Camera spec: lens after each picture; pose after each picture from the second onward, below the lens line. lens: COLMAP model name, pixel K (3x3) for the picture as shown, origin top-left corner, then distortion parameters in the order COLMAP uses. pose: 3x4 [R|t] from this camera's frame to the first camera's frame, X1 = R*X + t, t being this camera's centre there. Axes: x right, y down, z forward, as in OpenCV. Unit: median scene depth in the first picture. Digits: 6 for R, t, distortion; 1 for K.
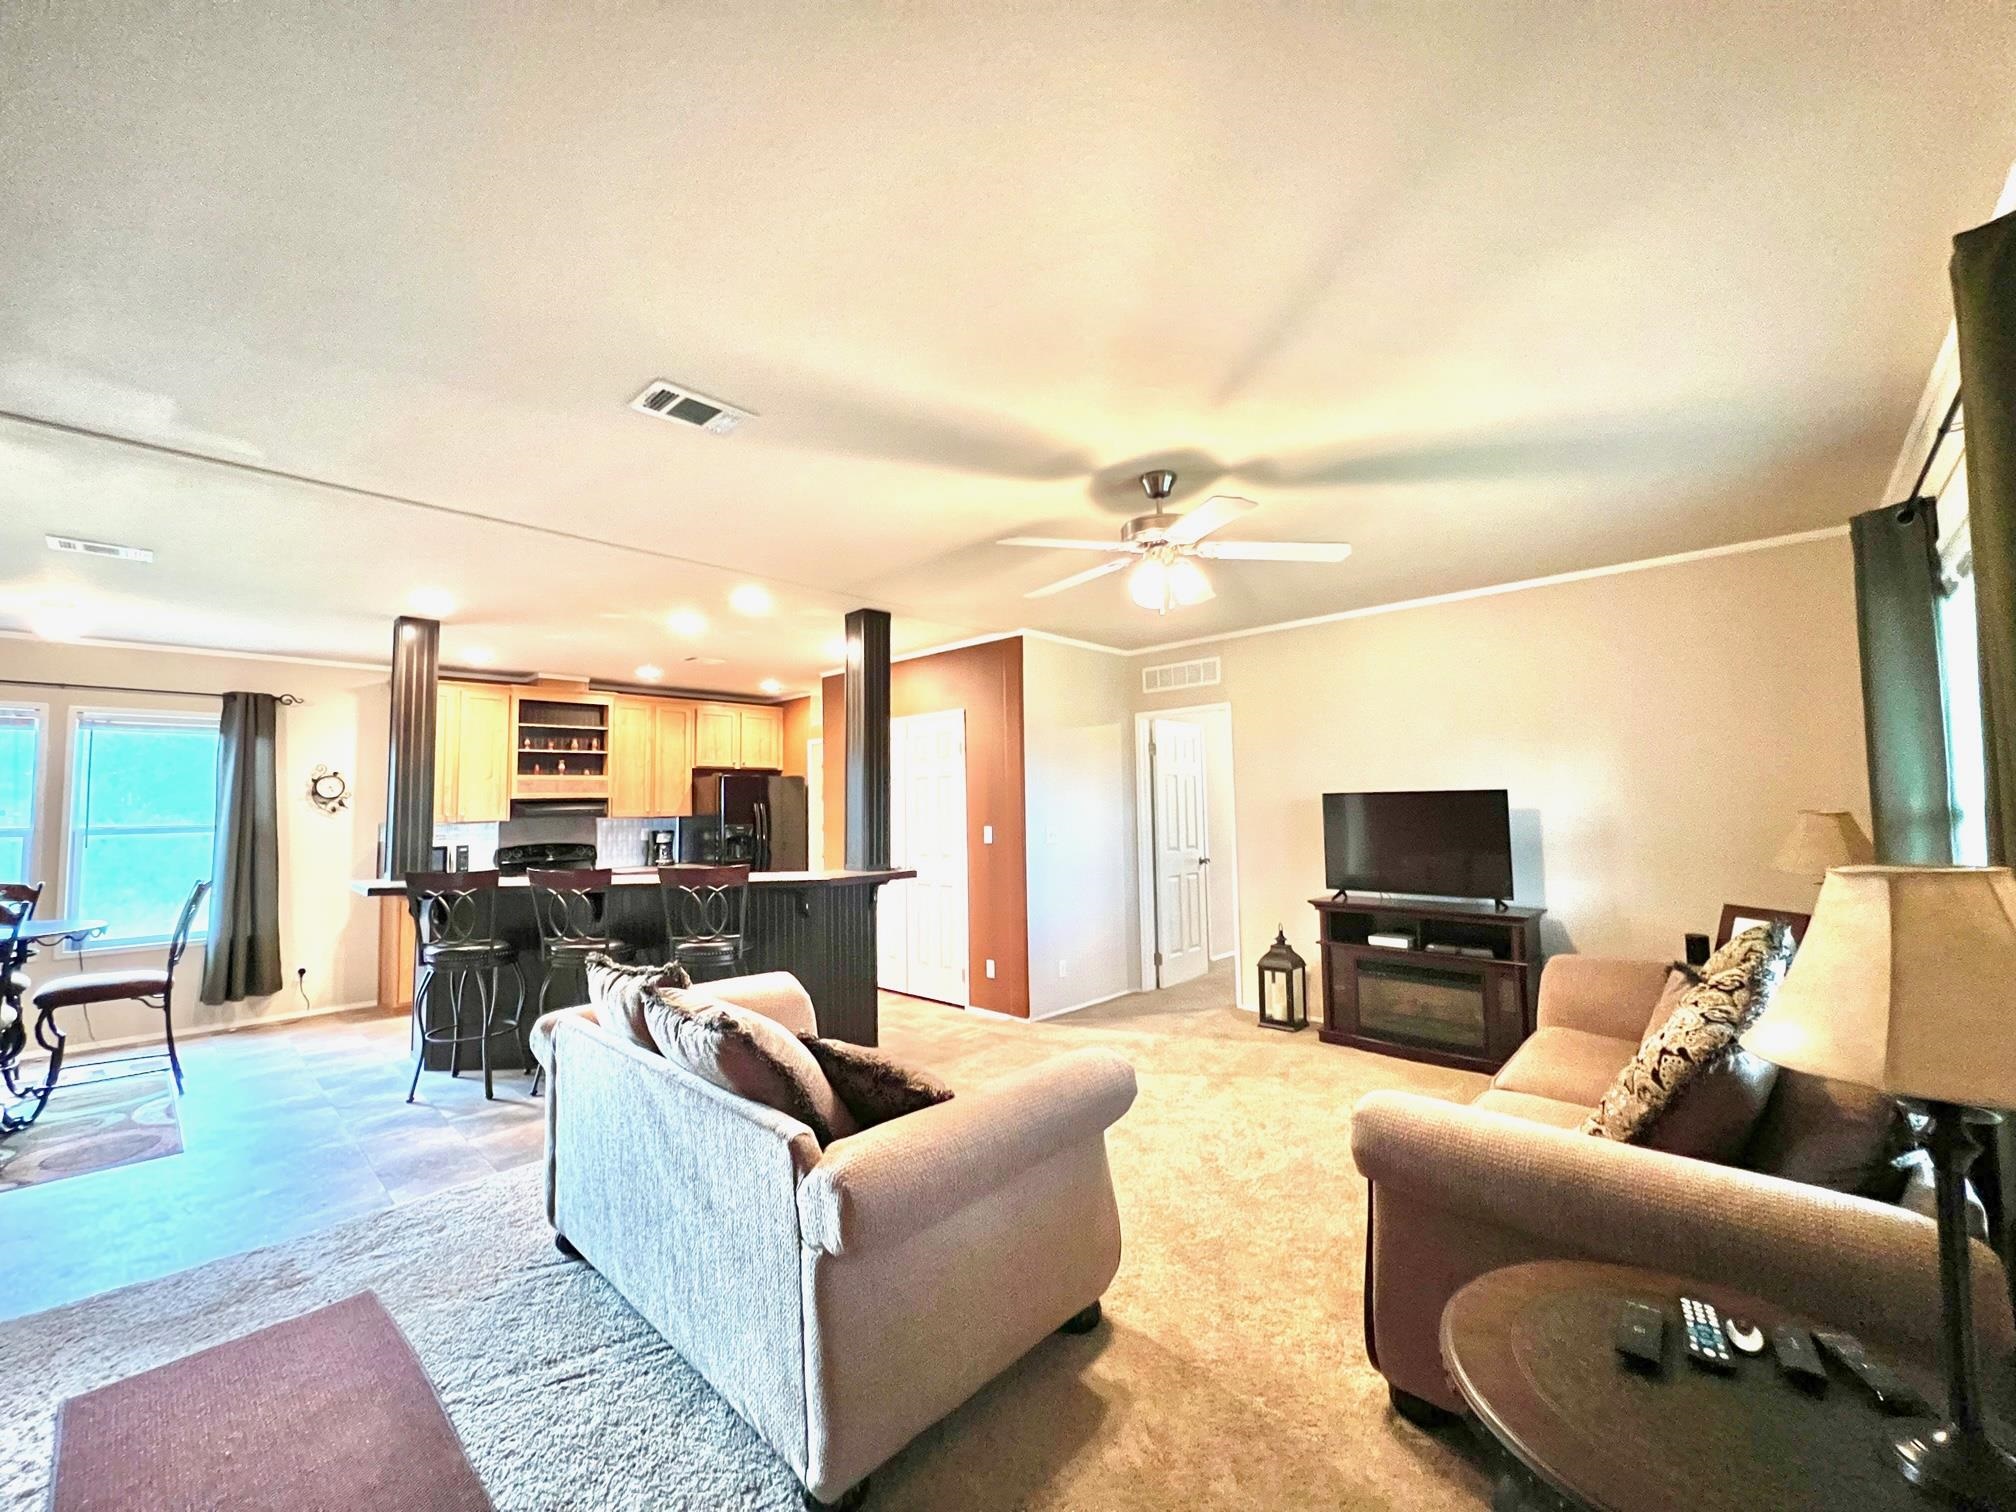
lens RADIAL K [[809.2, 0, 1005.9], [0, 809.2, 751.6], [0, 0, 1]] dist [0.000803, -0.000011]
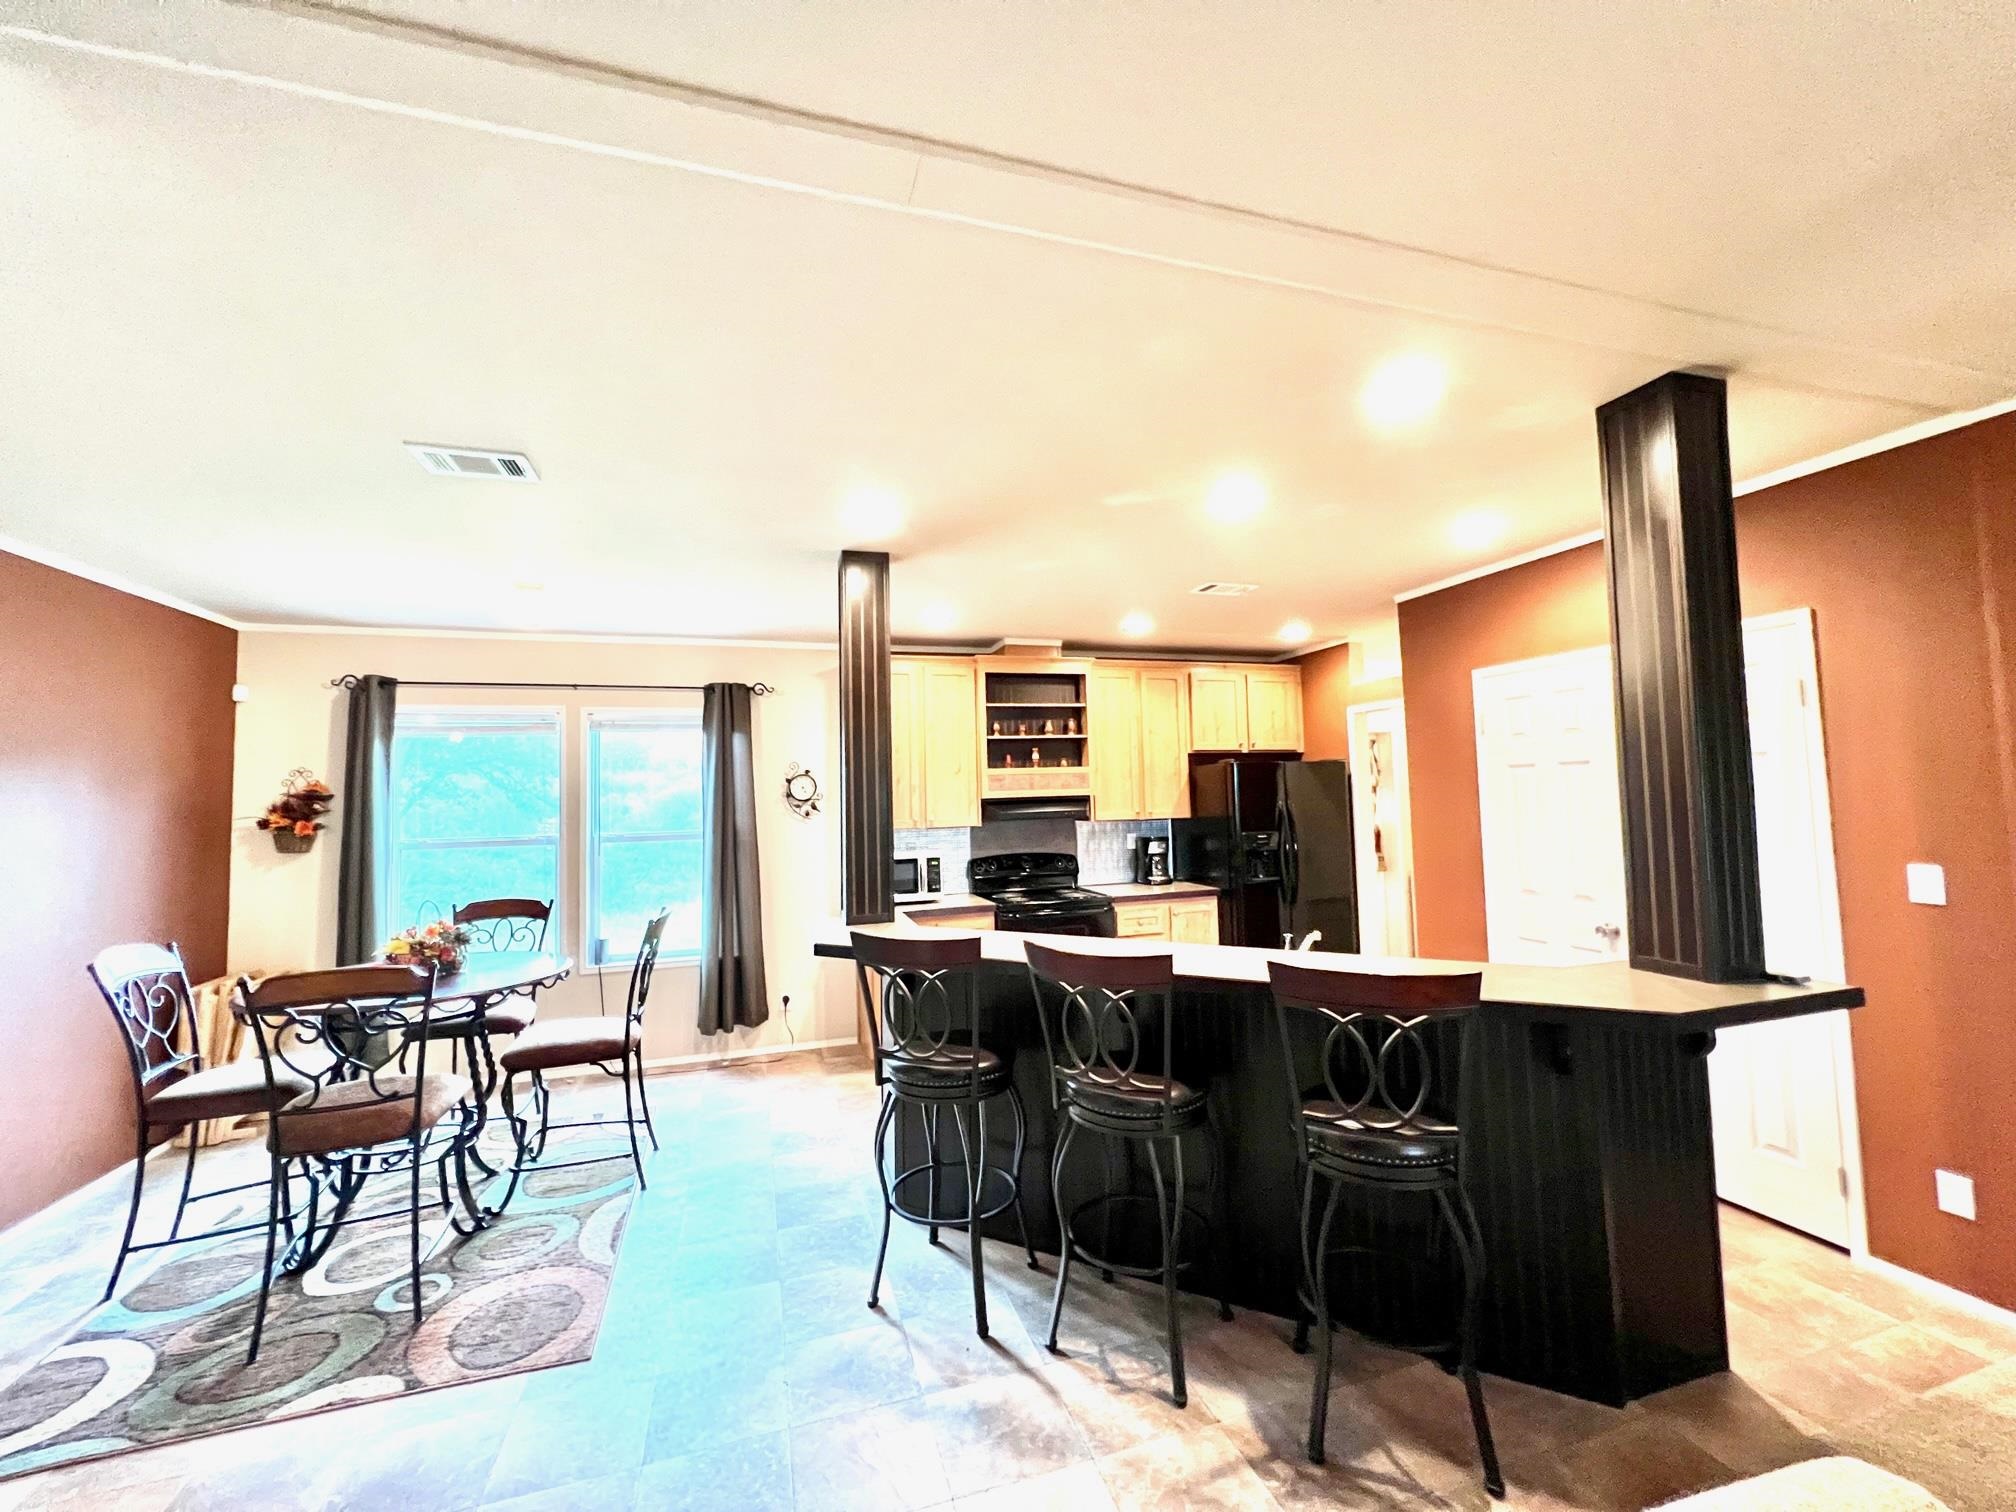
lens RADIAL K [[809.2, 0, 1005.9], [0, 809.2, 751.6], [0, 0, 1]] dist [0.000803, -0.000011]
pose [[0.874367, -0.031601, -0.484234, -0.233741], [0.041447, 0.999094, 0.009638, 0.006196], [0.483491, -0.028498, 0.874885, 0.362972]]
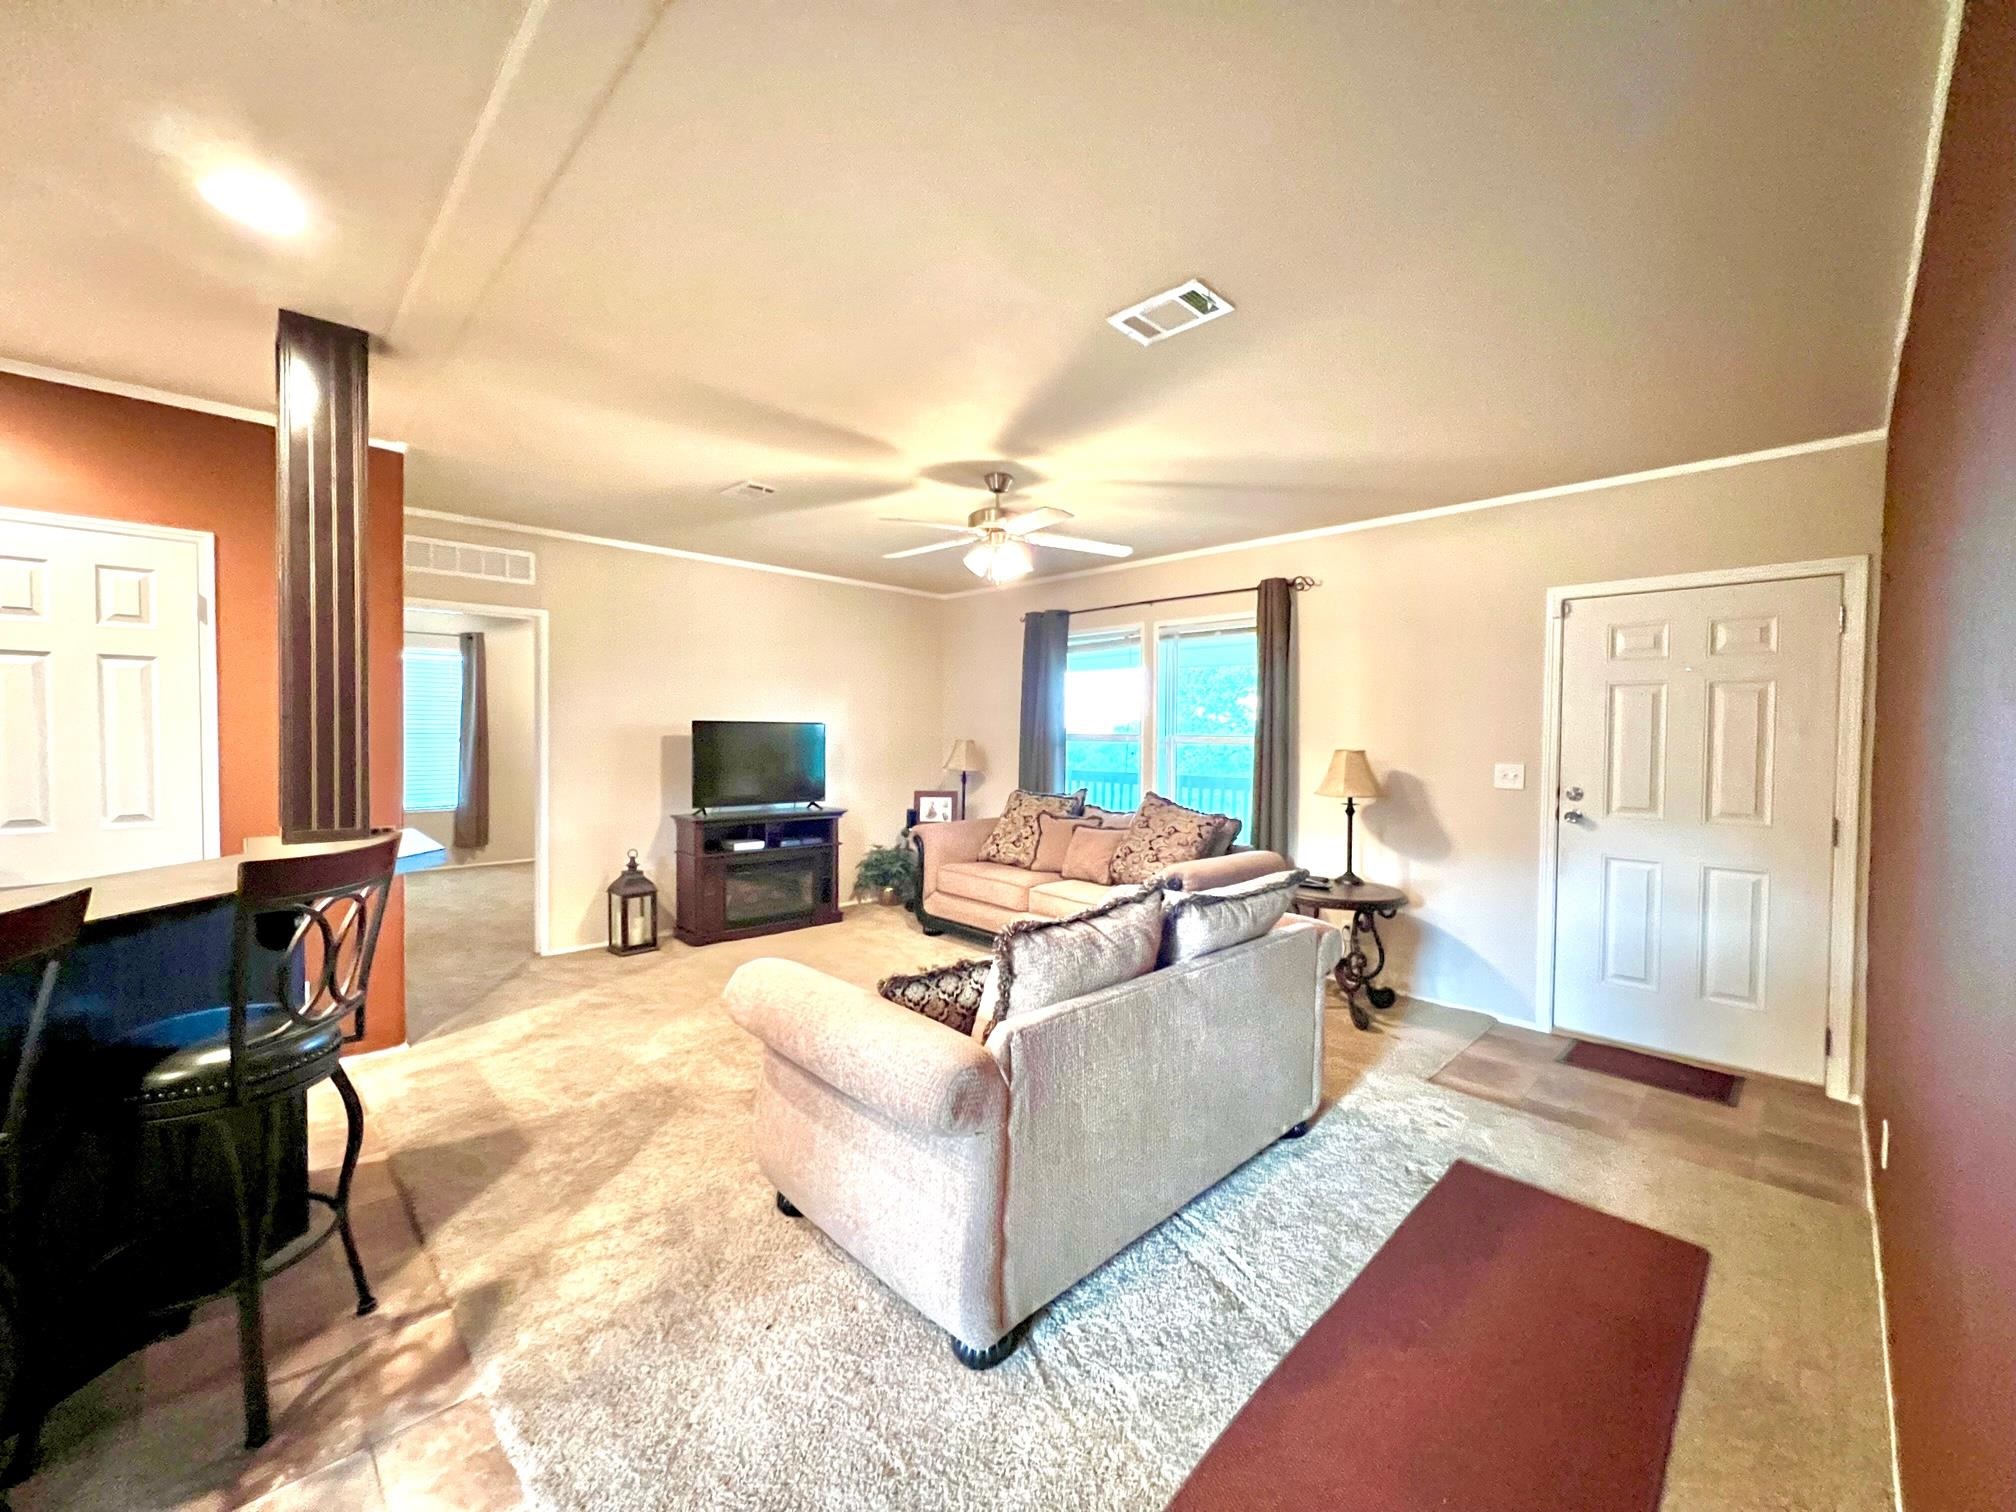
lens RADIAL K [[809.2, 0, 1005.9], [0, 809.2, 751.6], [0, 0, 1]] dist [0.000803, -0.000011]
pose [[0.039245, -0.003682, 0.999223, -0.557034], [-0.077782, 0.996948, 0.006728, 0.044736], [-0.996198, -0.077986, 0.038839, 0.456341]]
